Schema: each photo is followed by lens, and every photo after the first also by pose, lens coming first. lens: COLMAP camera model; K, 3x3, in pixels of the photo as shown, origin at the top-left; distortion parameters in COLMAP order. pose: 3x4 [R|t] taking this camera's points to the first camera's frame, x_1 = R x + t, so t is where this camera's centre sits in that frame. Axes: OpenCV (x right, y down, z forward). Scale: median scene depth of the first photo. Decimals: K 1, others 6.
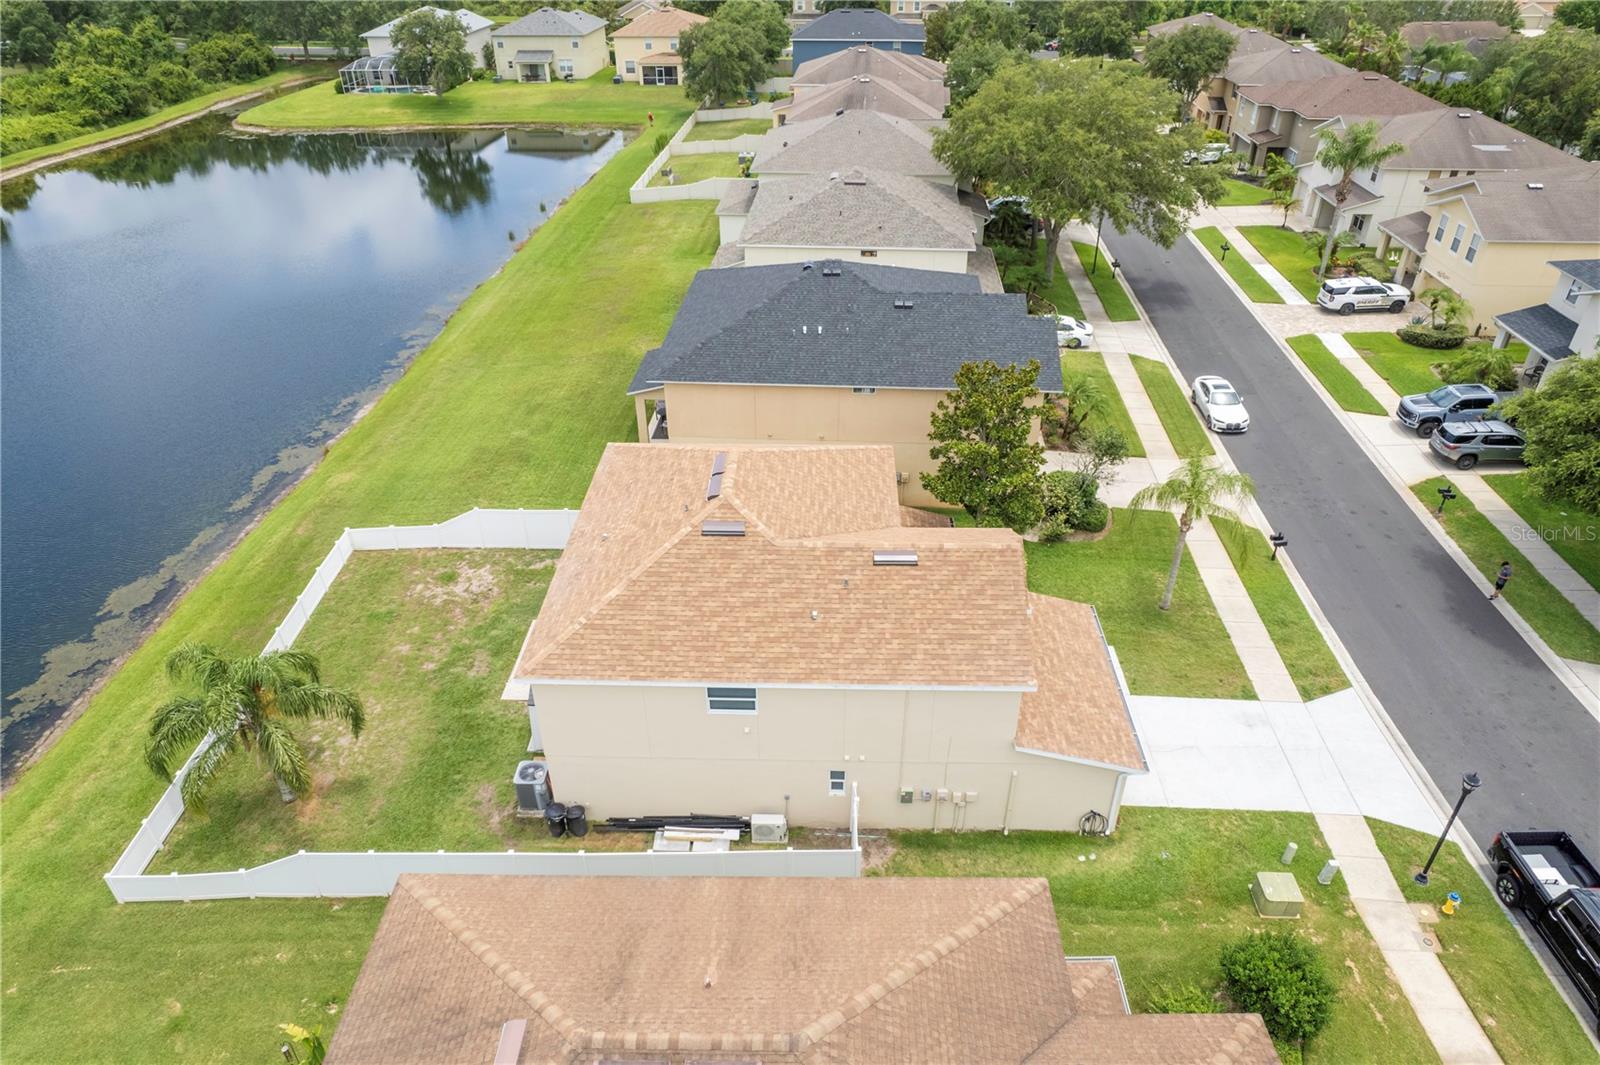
lens RADIAL K [[1018.2, 0, 805.2], [0, 1018.2, 537.6], [0, 0, 1]] dist [-0.065296, 0.054616]
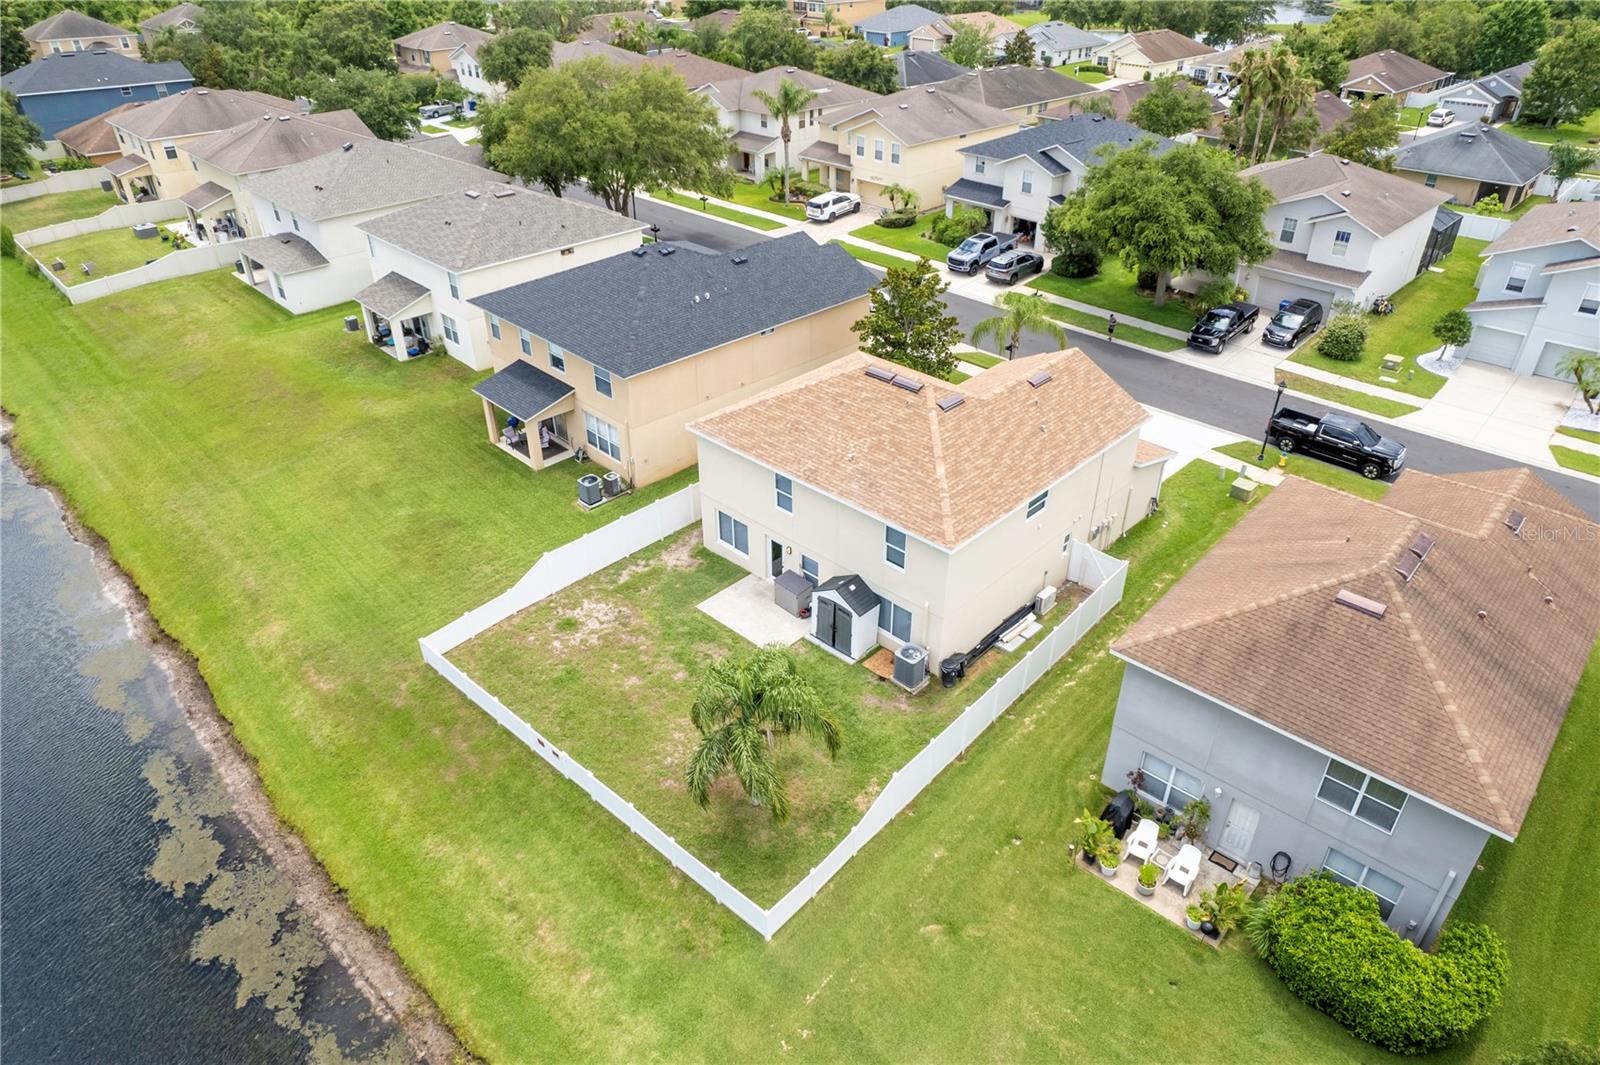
lens RADIAL K [[1018.2, 0, 805.2], [0, 1018.2, 537.6], [0, 0, 1]] dist [-0.065296, 0.054616]
pose [[0.669724, -0.399791, 0.625809, -0.794802], [0.406466, 0.902620, 0.141640, -0.082338], [-0.621495, 0.159510, 0.767008, 0.109855]]
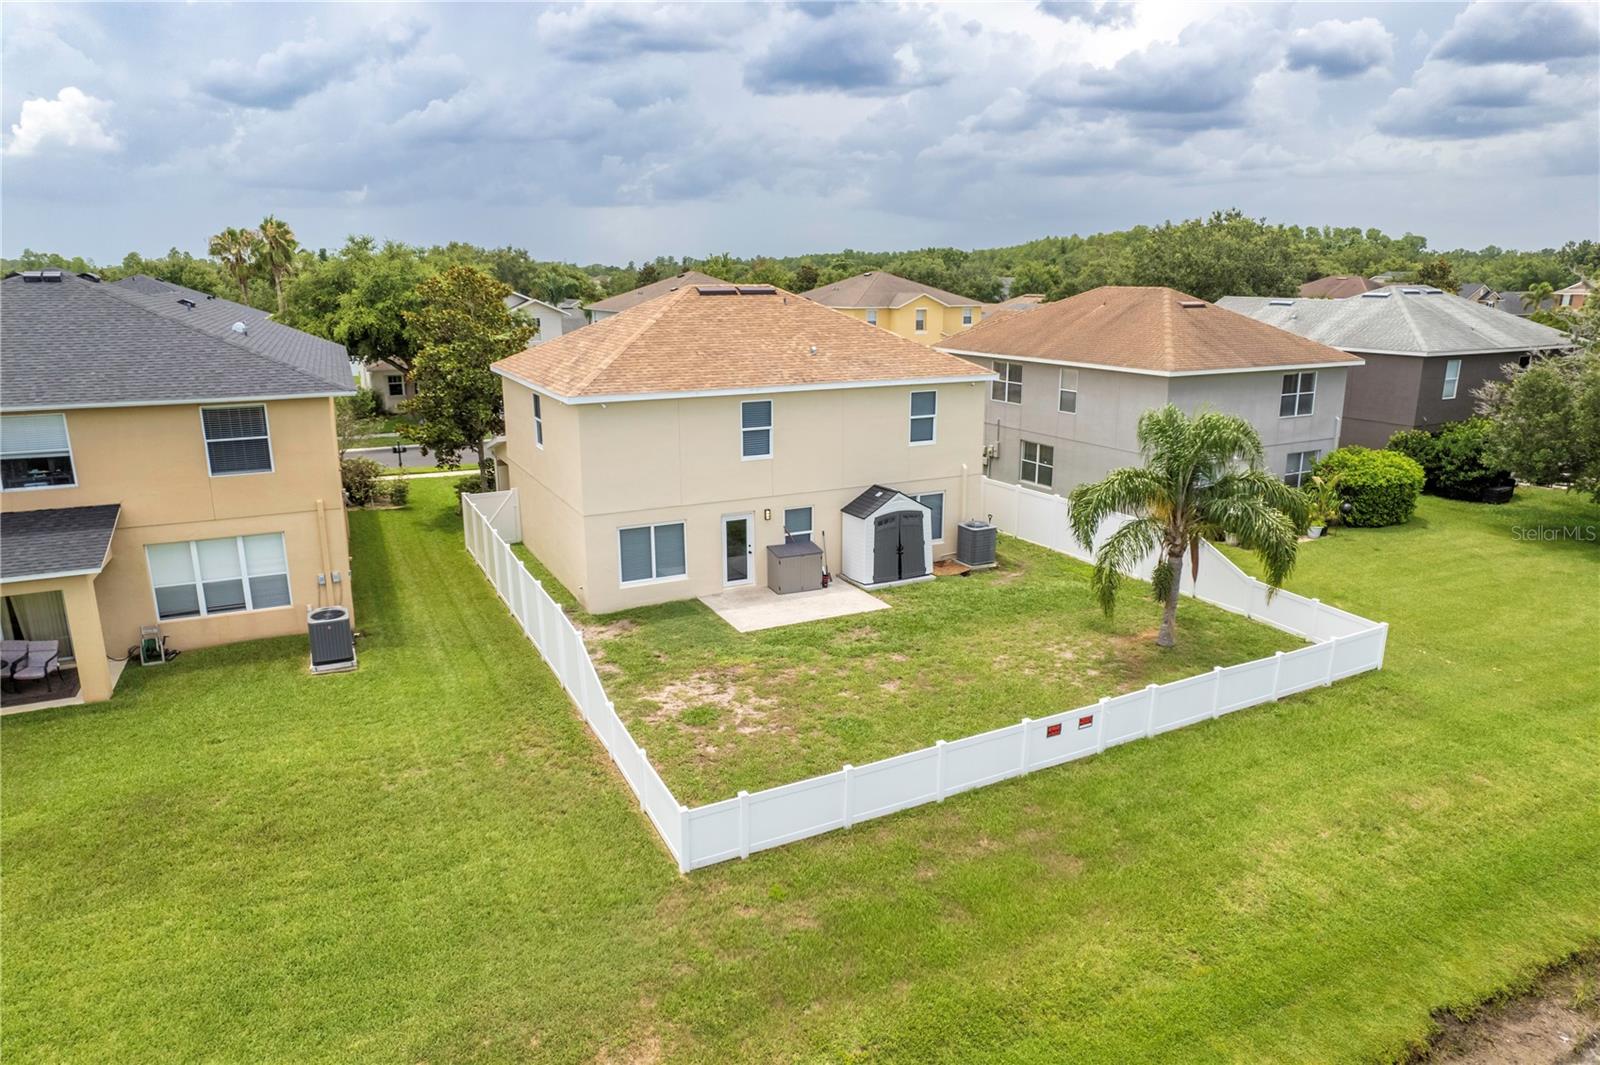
lens RADIAL K [[1018.2, 0, 805.2], [0, 1018.2, 537.6], [0, 0, 1]] dist [-0.065296, 0.054616]
pose [[-0.476394, -0.217033, 0.852024, -0.816537], [0.484866, 0.743534, 0.460502, -0.243637], [-0.733453, 0.632498, -0.248983, 1.061683]]
